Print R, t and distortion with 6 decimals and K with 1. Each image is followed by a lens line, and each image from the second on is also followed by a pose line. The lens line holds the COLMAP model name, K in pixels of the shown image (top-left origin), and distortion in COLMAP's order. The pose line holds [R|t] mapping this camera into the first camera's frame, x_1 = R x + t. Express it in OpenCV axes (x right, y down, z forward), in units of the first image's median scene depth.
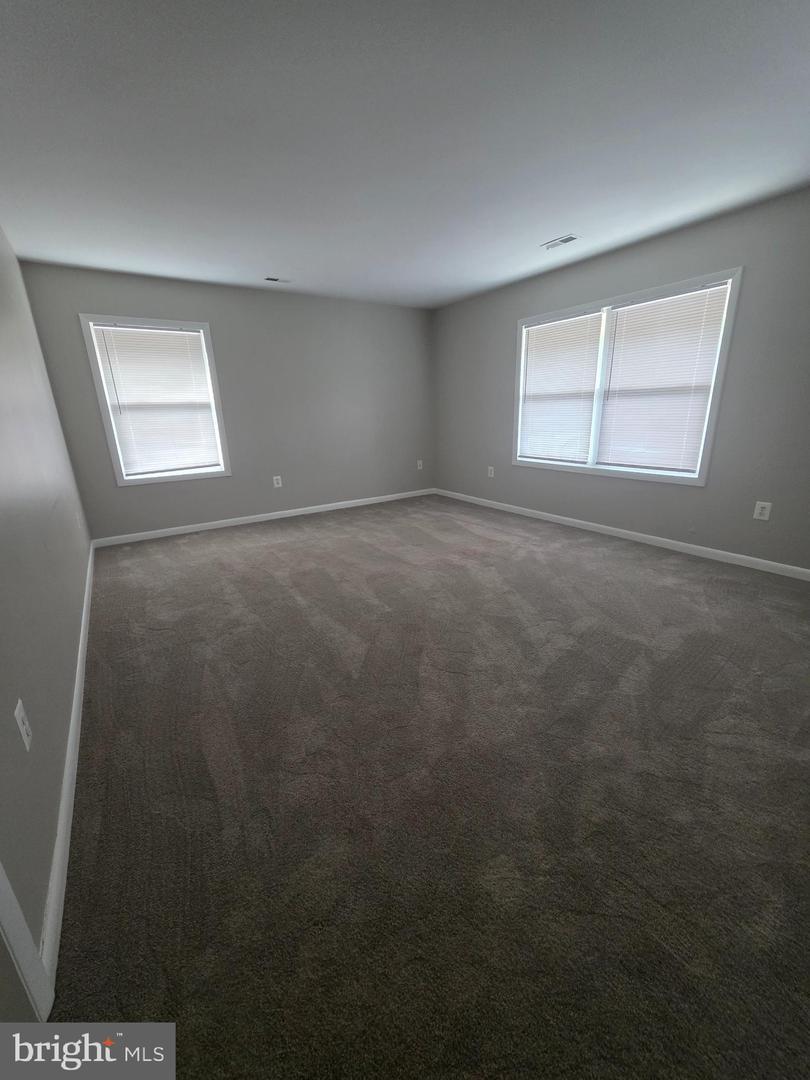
lens RADIAL K [[431.2, 0, 402.2], [0, 431.2, 535.3], [0, 0, 1]] dist [0.001337, 0.000509]
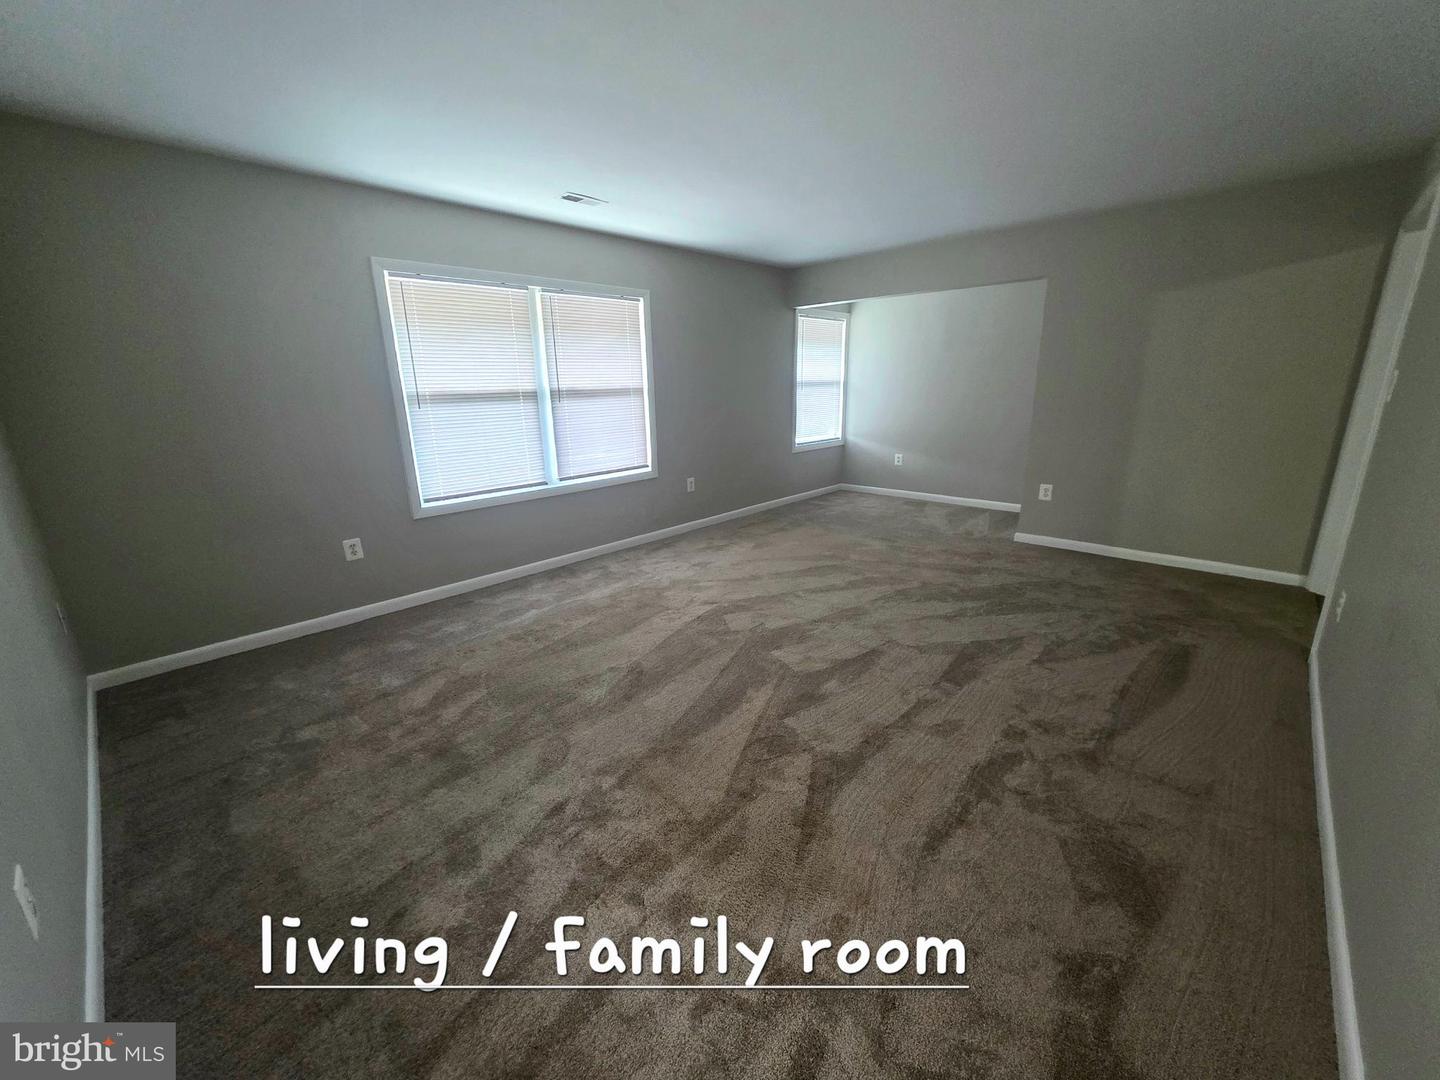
lens RADIAL K [[577.9, 0, 720.7], [0, 577.9, 559.7], [0, 0, 1]] dist [0.000361, 0.000081]
pose [[-0.236008, -0.219693, 0.946591, -0.713946], [0.327535, 0.899124, 0.290338, -0.265070], [-0.914889, 0.378564, -0.140243, 0.998841]]
